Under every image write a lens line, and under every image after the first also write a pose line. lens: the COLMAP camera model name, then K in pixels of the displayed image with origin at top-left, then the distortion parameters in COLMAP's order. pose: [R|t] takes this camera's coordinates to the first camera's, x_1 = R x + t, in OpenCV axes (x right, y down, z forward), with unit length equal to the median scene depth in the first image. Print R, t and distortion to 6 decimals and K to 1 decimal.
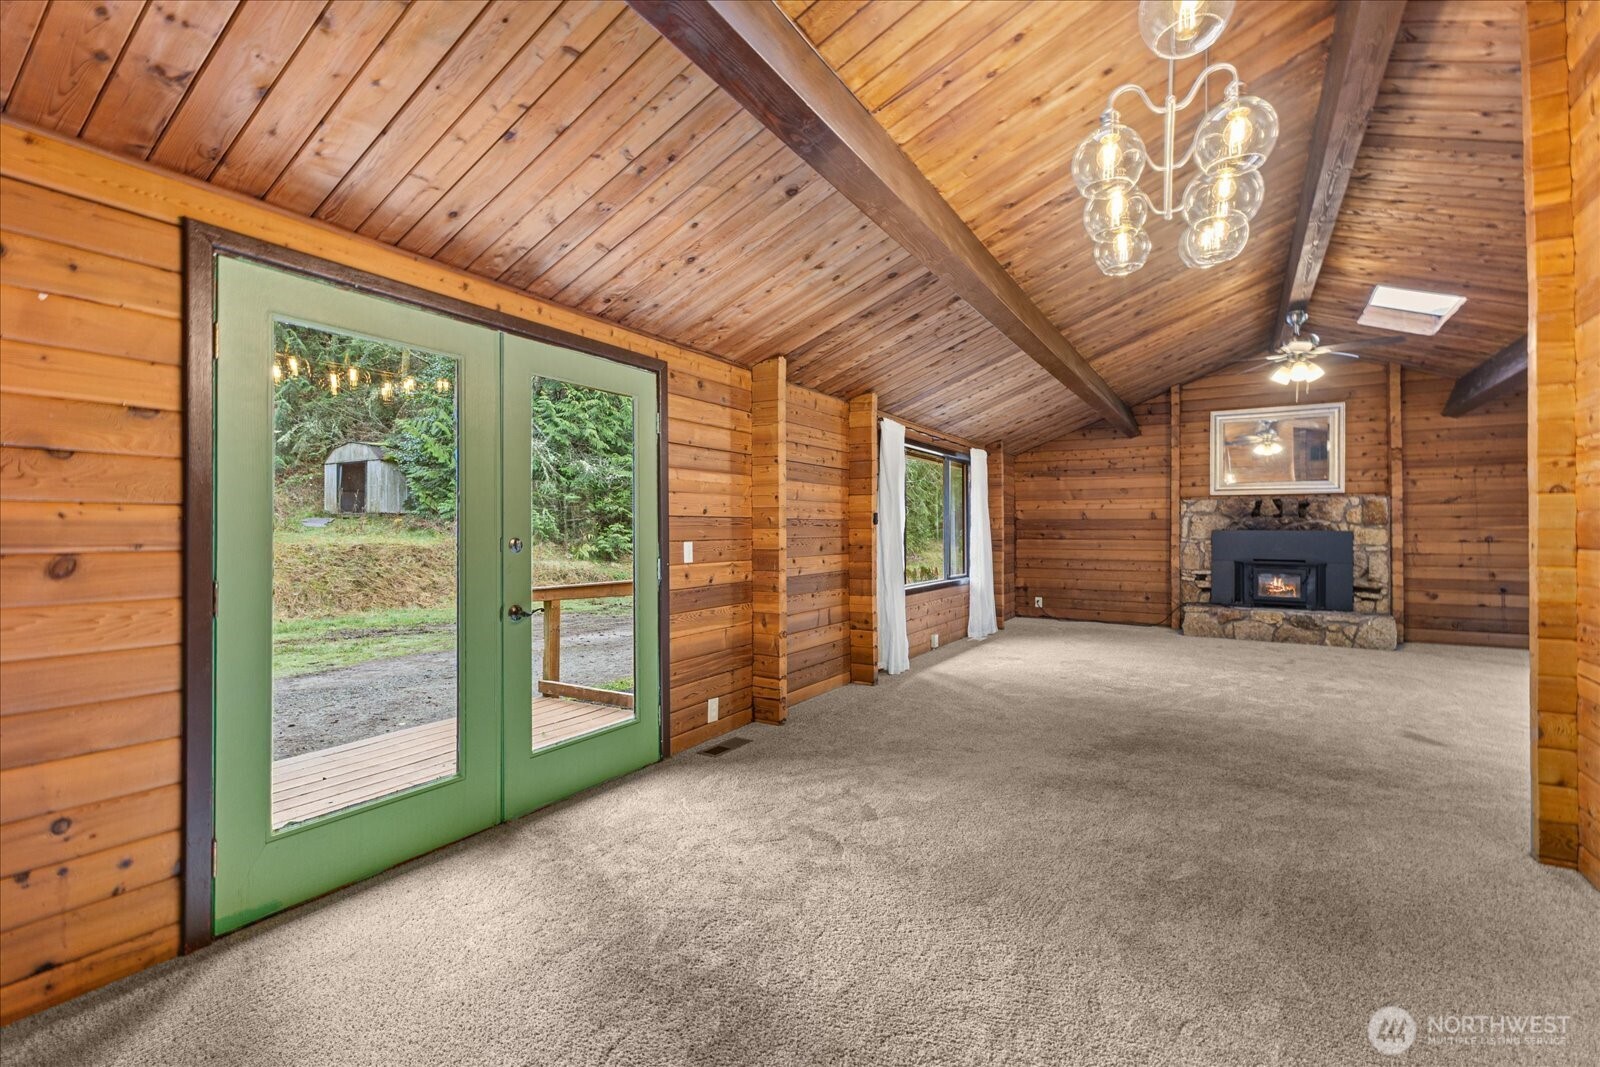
lens RADIAL K [[712.3, 0, 790.3], [0, 712.3, 523.3], [0, 0, 1]] dist [0.008008, -0.000155]
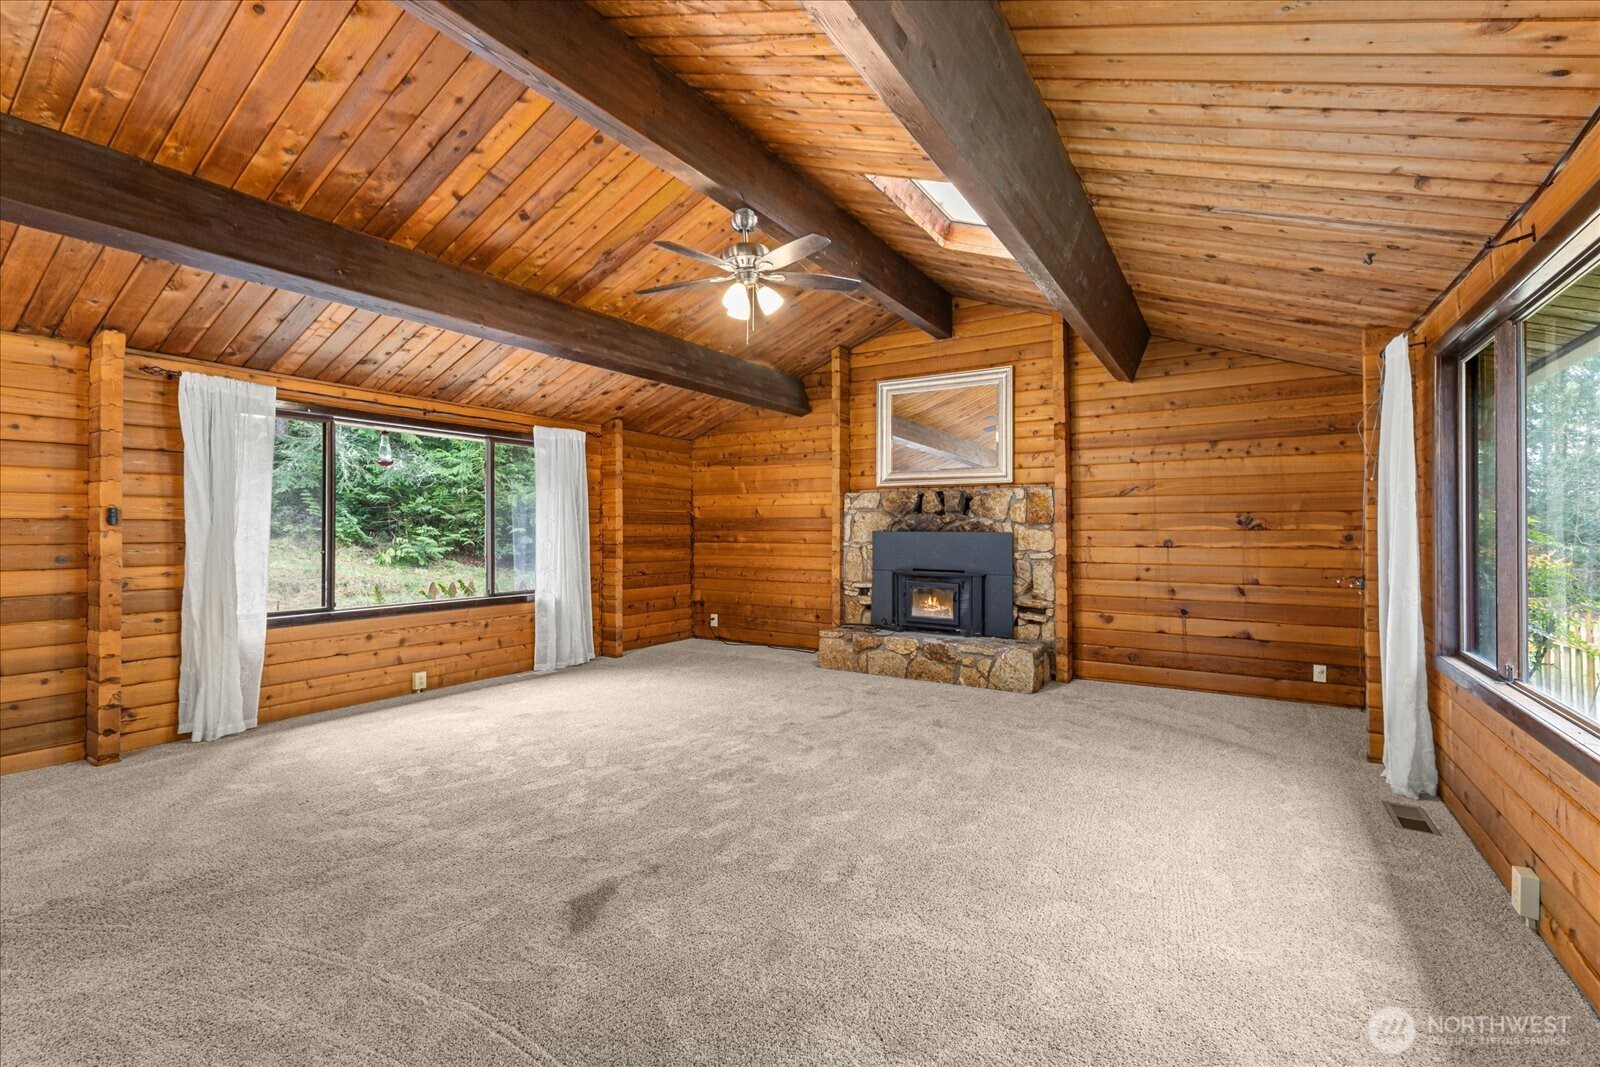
lens RADIAL K [[712.3, 0, 798.1], [0, 712.3, 517.4], [0, 0, 1]] dist [0.008008, -0.000155]
pose [[0.999959, -0.000546, -0.009049, 0.512804], [0.000438, 0.999930, -0.011857, 0.003331], [0.009055, 0.011853, 0.999889, 0.216414]]
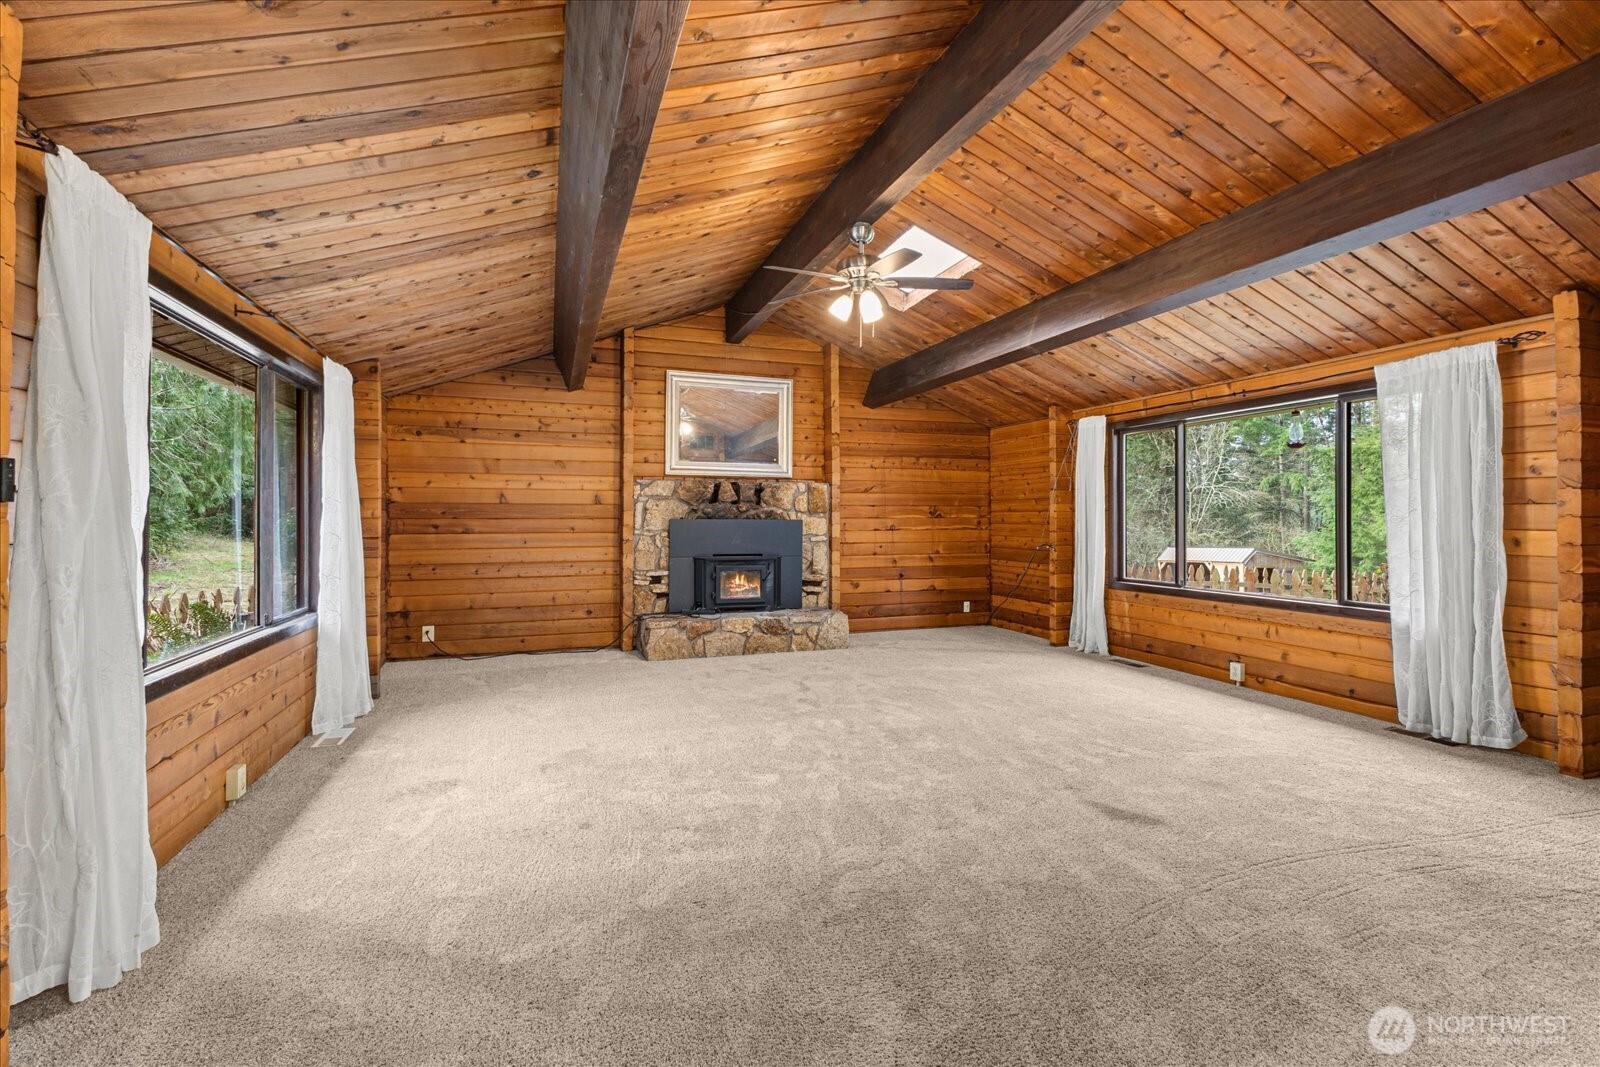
lens RADIAL K [[712.3, 0, 803.4], [0, 712.3, 509.2], [0, 0, 1]] dist [0.008008, -0.000155]
pose [[0.615180, 0.008422, 0.788342, 0.061073], [-0.005542, 0.999964, -0.006358, 0.002727], [-0.788368, -0.000458, 0.615204, 0.397989]]
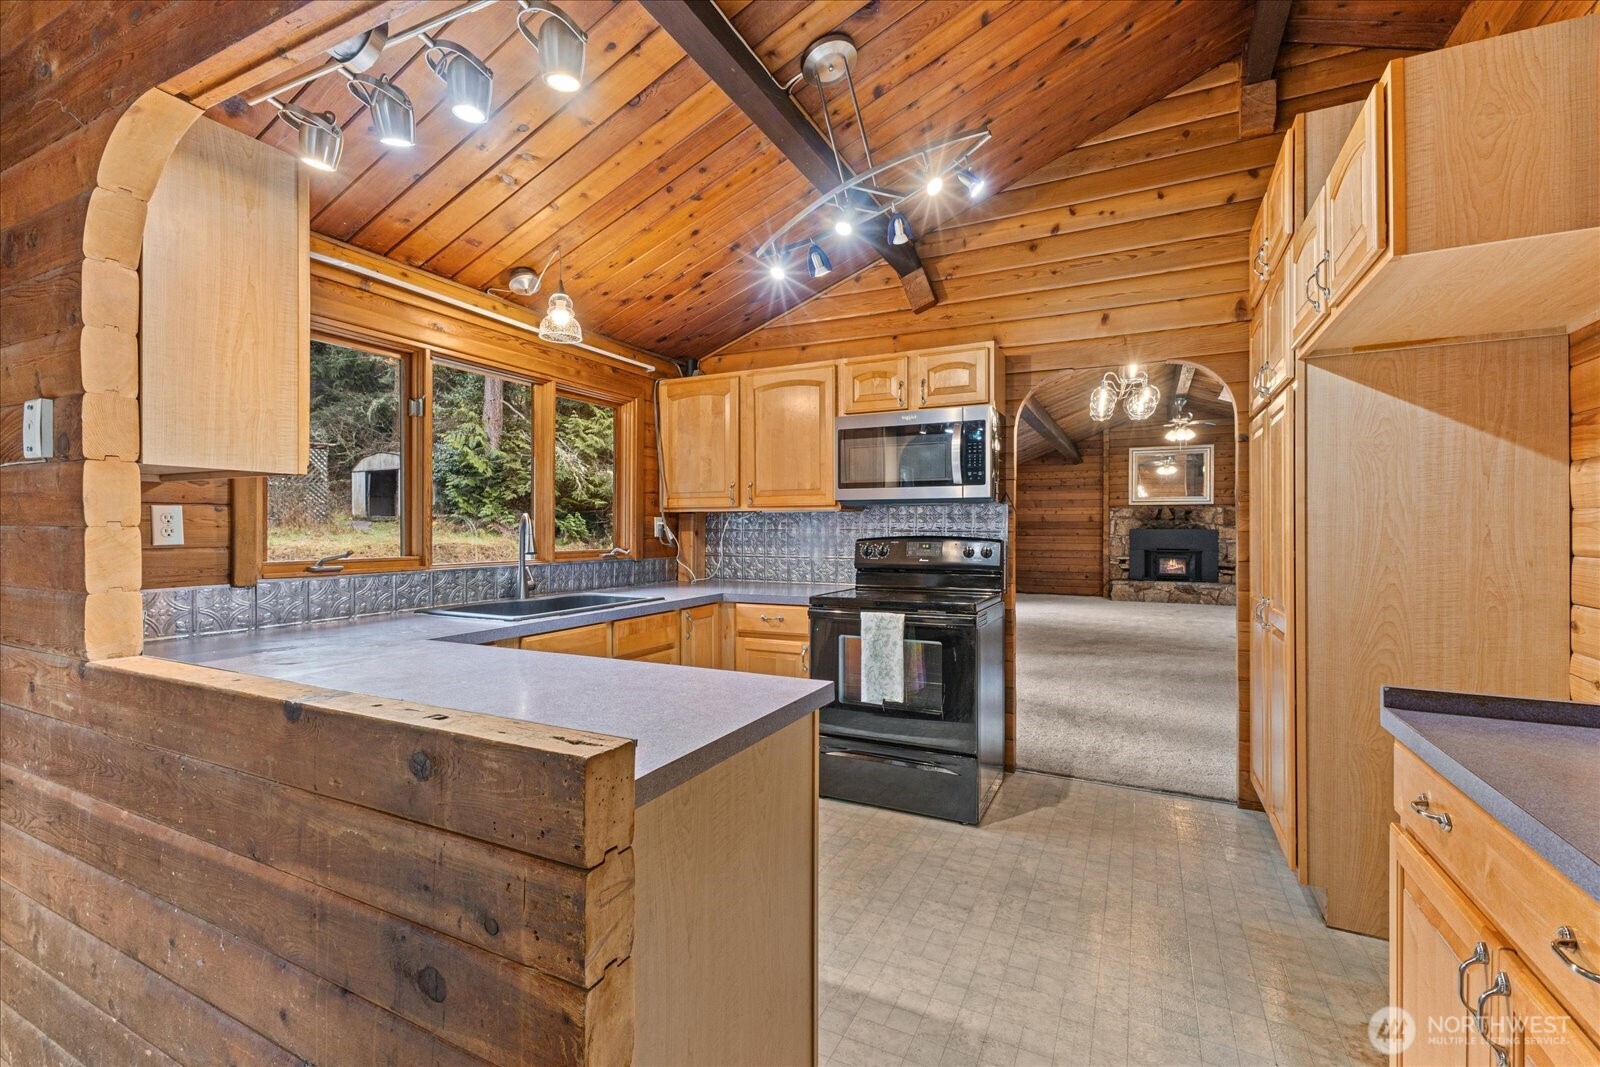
lens RADIAL K [[712.3, 0, 792.9], [0, 712.3, 530.1], [0, 0, 1]] dist [0.008008, -0.000155]
pose [[0.995033, -0.003294, 0.099488, -0.240098], [0.002512, 0.999965, 0.007983, -0.001872], [-0.099511, -0.007693, 0.995007, -0.382229]]
